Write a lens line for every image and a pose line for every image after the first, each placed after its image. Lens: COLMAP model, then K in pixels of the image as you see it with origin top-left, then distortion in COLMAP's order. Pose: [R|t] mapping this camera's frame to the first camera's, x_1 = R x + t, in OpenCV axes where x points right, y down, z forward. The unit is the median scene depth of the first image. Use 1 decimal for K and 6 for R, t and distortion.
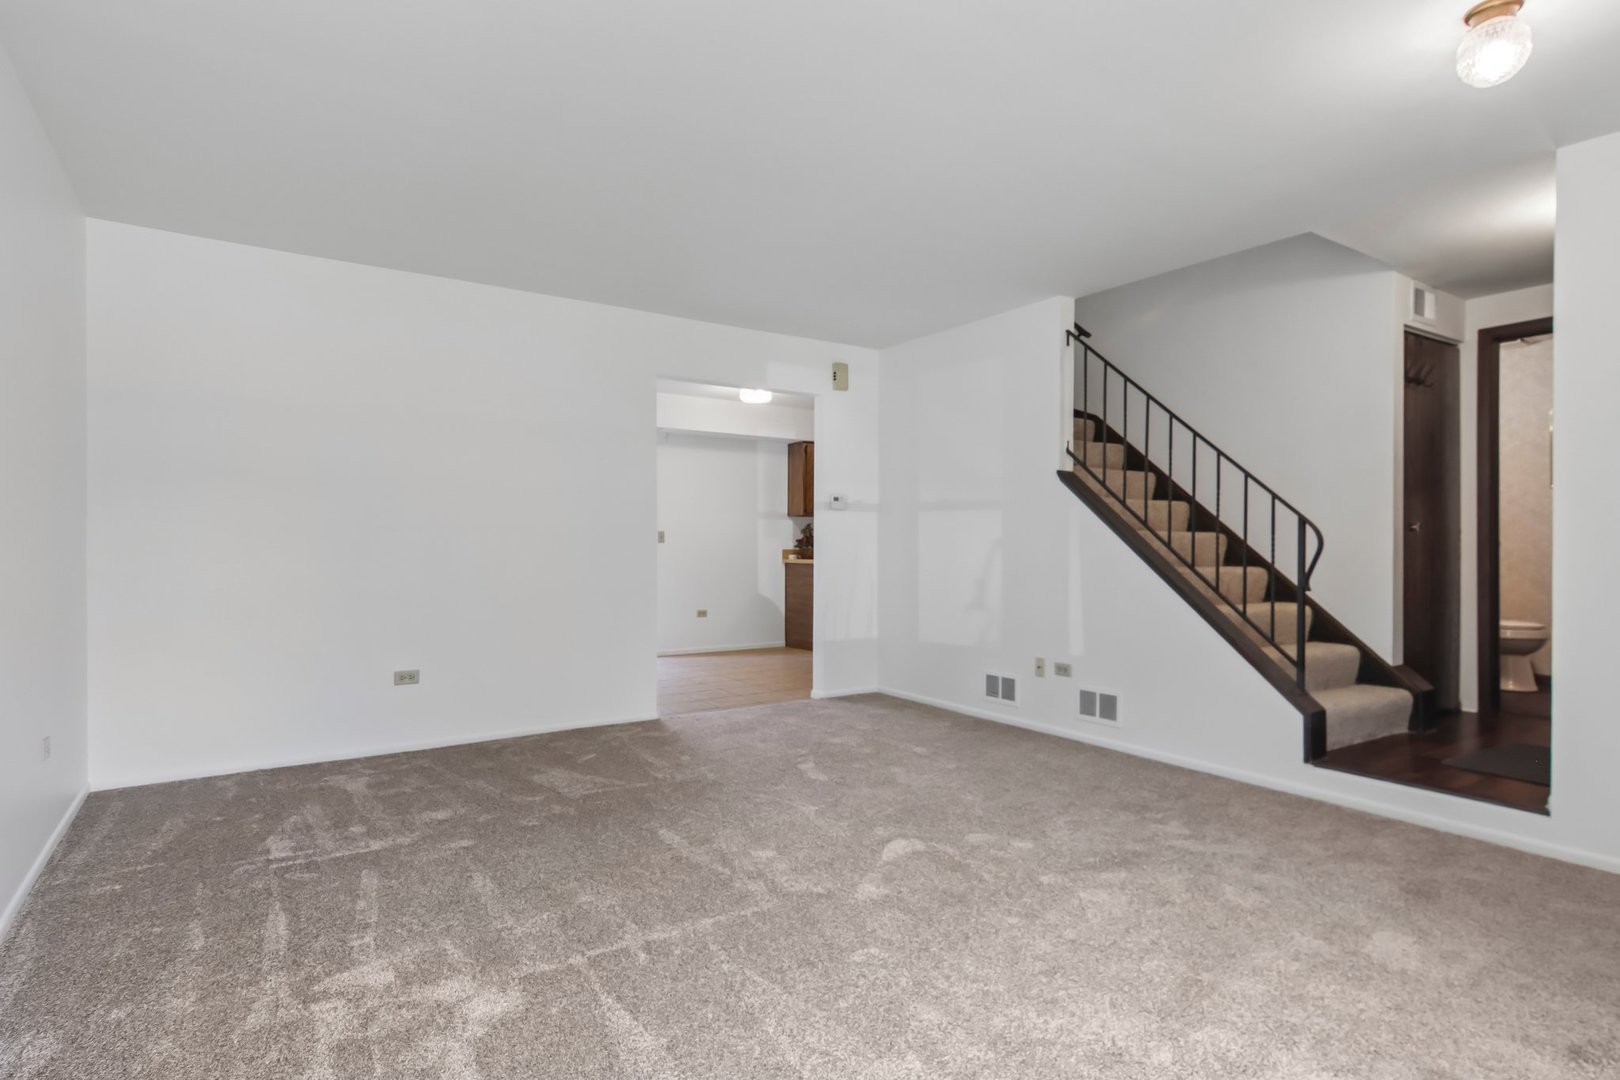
lens RADIAL K [[834.1, 0, 834.0], [0, 834.1, 547.4], [0, 0, 1]] dist [0.009590, -0.001481]
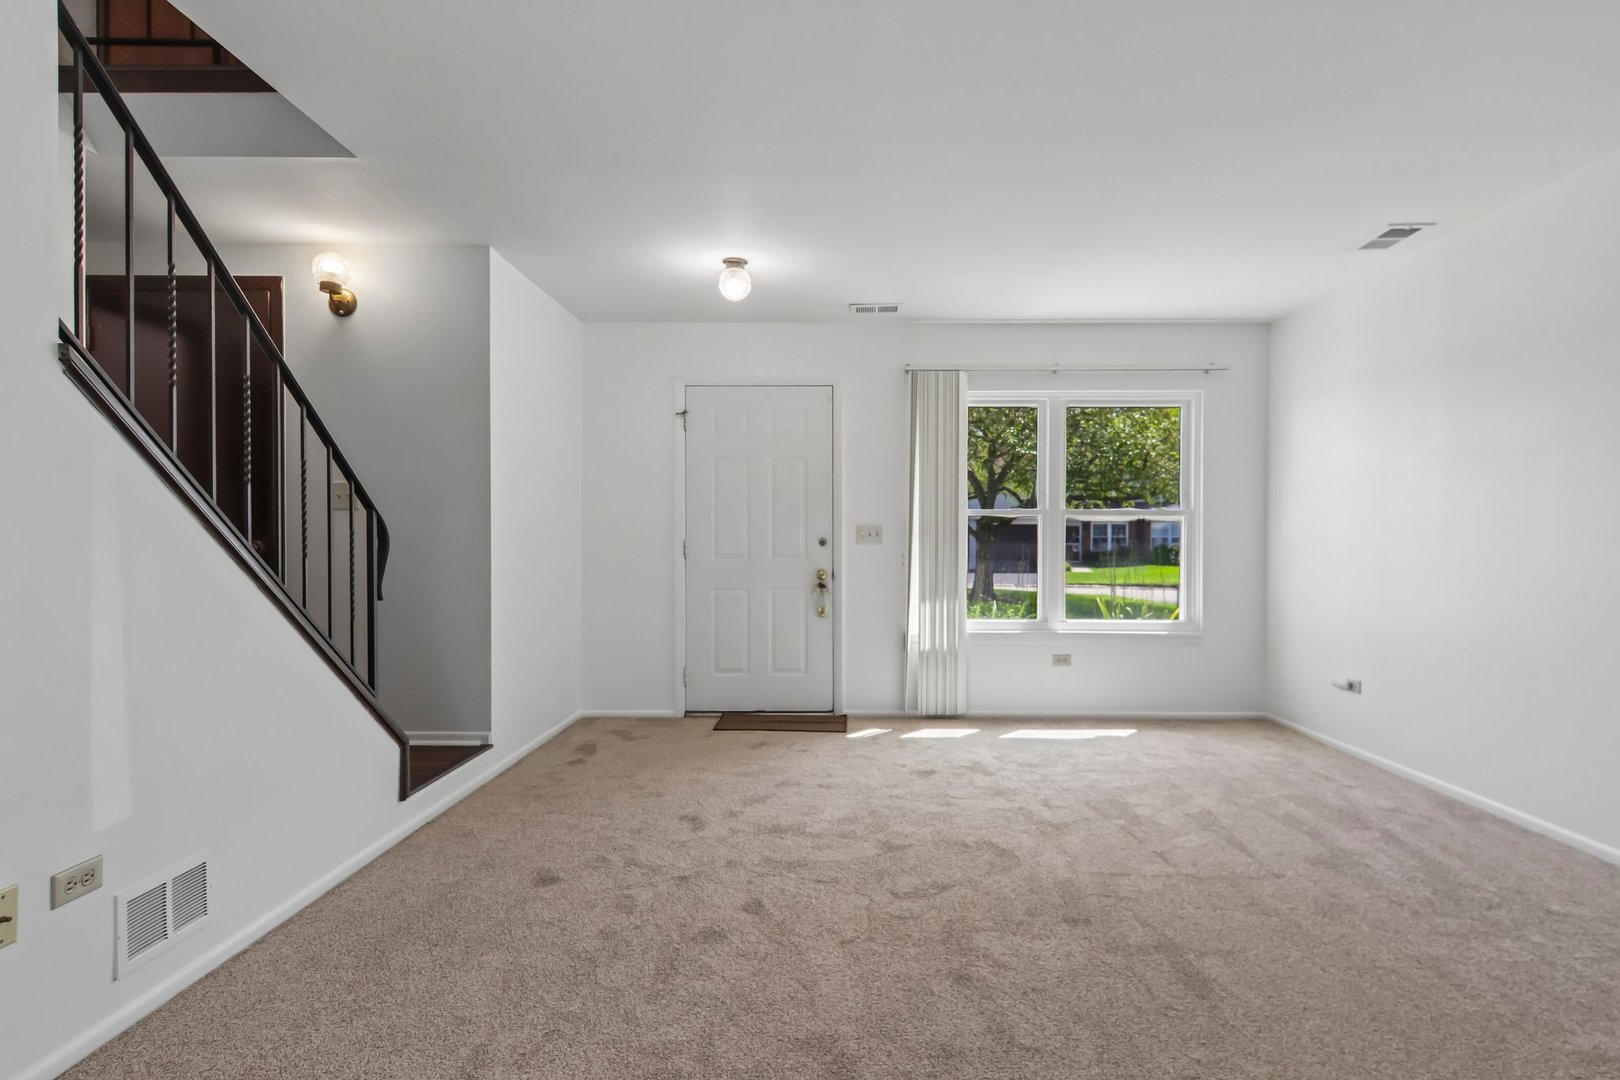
lens RADIAL K [[834.1, 0, 834.0], [0, 834.1, 547.4], [0, 0, 1]] dist [0.009590, -0.001481]
pose [[-0.823271, -0.010741, 0.567547, -0.228715], [-0.007441, 0.999939, 0.008129, -0.010950], [-0.567599, 0.002469, -0.823301, 1.154845]]
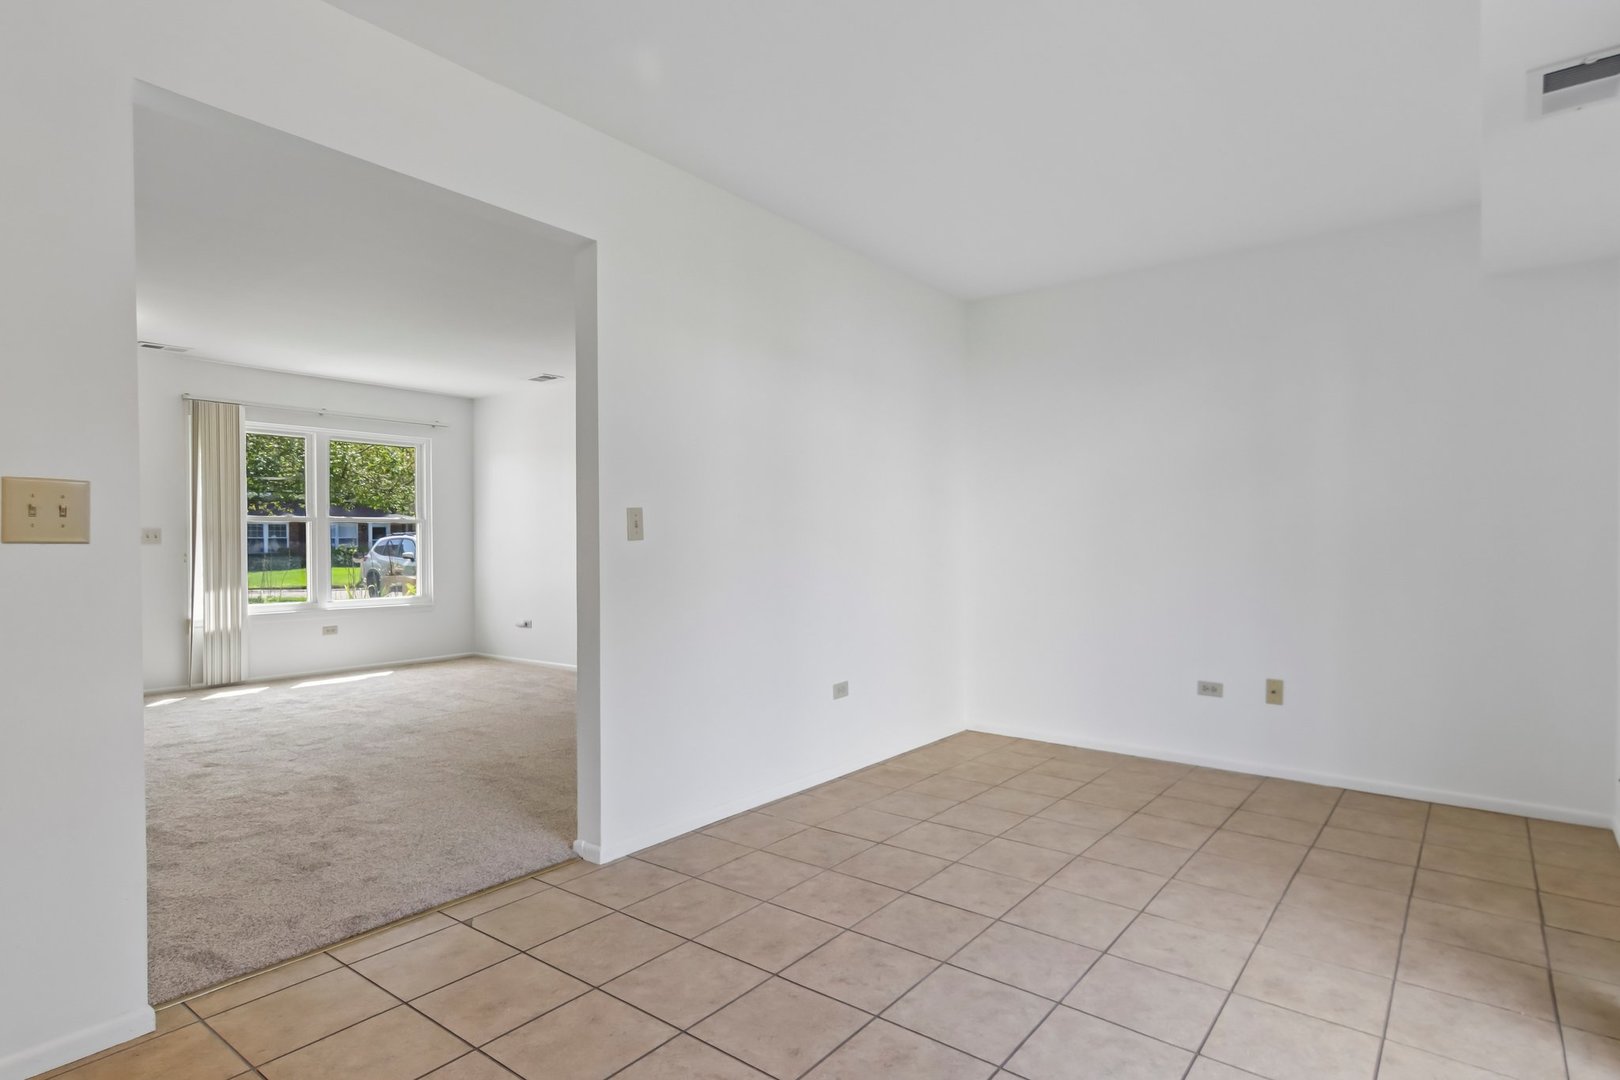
lens RADIAL K [[834.1, 0, 834.0], [0, 834.1, 547.4], [0, 0, 1]] dist [0.009590, -0.001481]
pose [[-0.947057, 0.001930, -0.321060, -0.220448], [0.000733, 0.999992, 0.003850, -0.006965], [0.321065, 0.003411, -0.947051, 1.801054]]
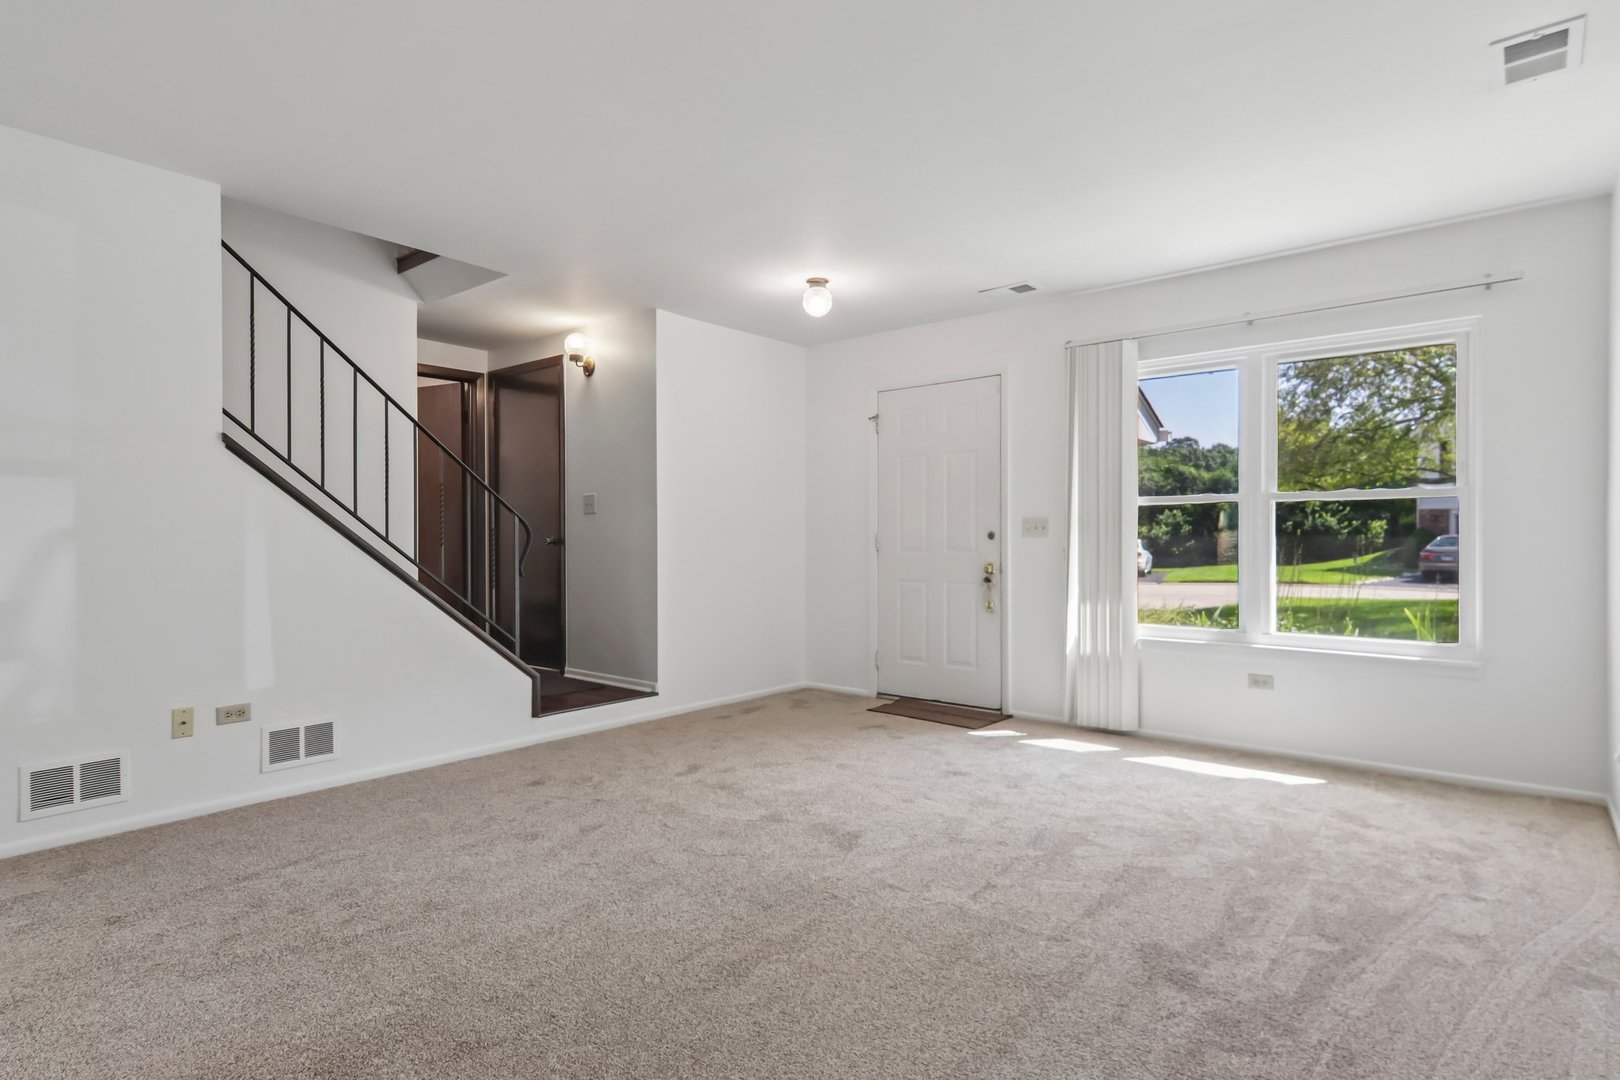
lens RADIAL K [[834.1, 0, 834.0], [0, 834.1, 547.4], [0, 0, 1]] dist [0.009590, -0.001481]
pose [[-0.297747, -0.015567, 0.954518, -0.581192], [-0.002862, 0.999877, 0.015414, -0.009473], [-0.954640, 0.001857, -0.297755, 0.746092]]
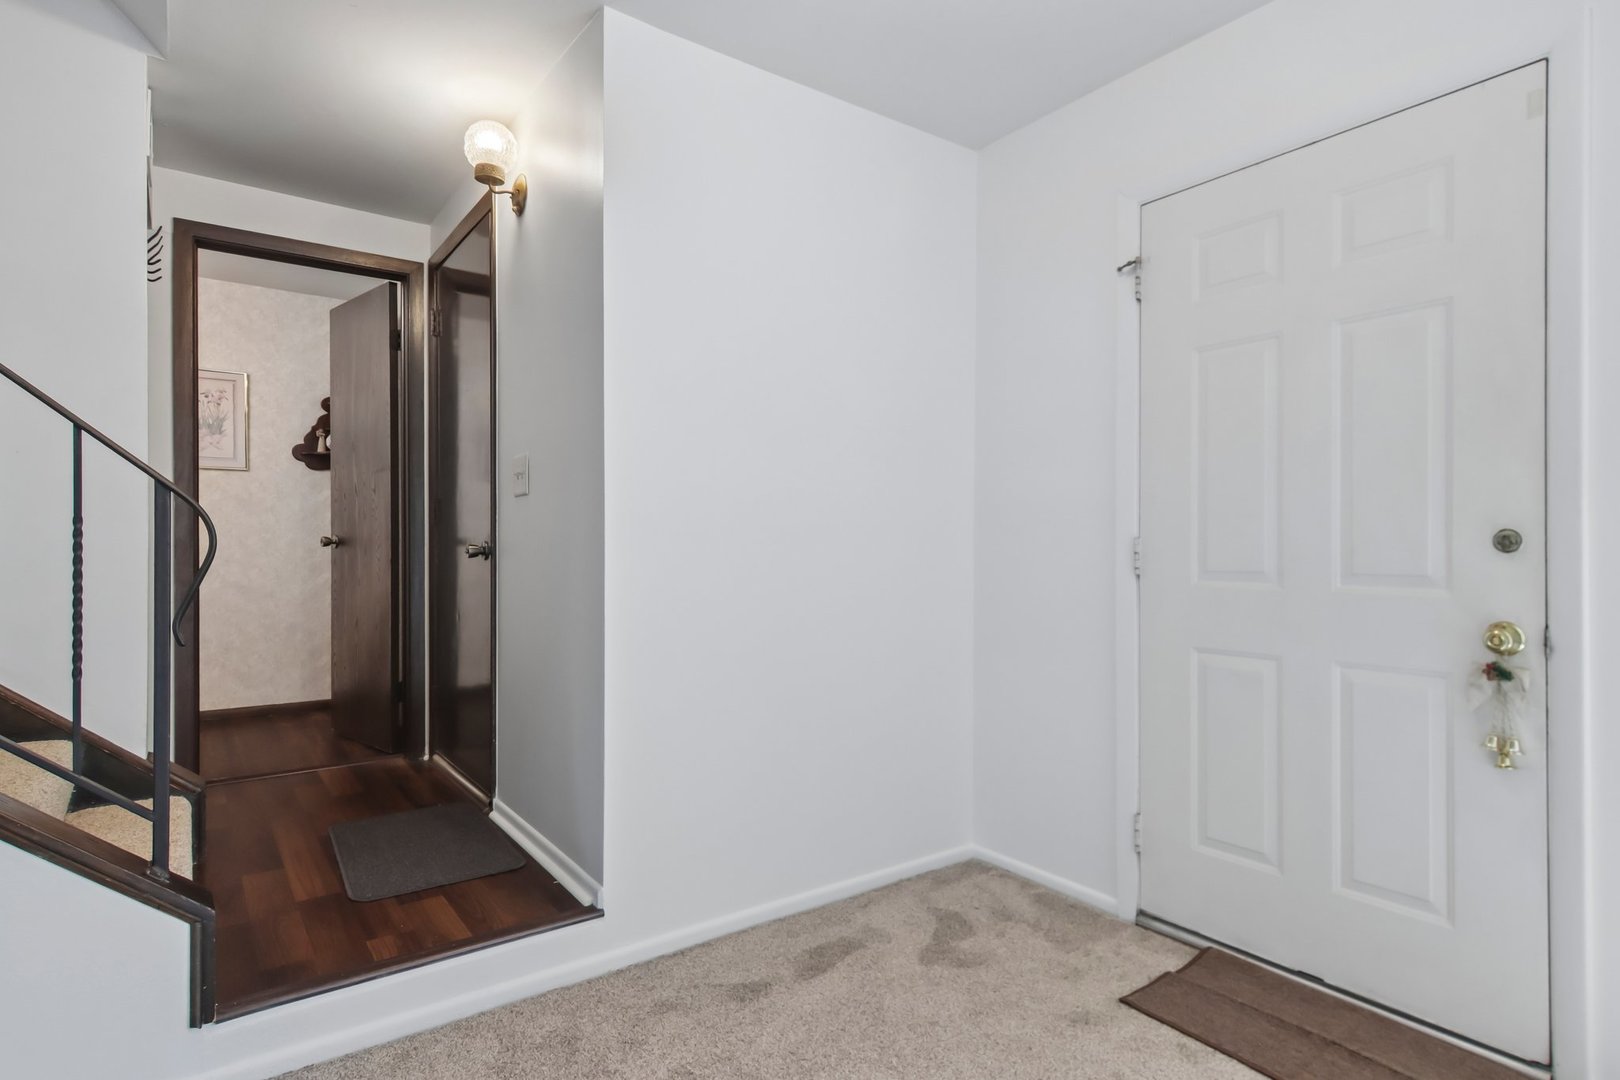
lens RADIAL K [[871.0, 0, 810.0], [0, 871.0, 540.0], [0, 0, 1]] dist [0.001394, 0.000389]
pose [[-0.045573, -0.001222, 0.998960, 0.056215], [-0.004974, 0.999987, 0.000996, -0.008319], [-0.998949, -0.004924, -0.045579, 0.543640]]
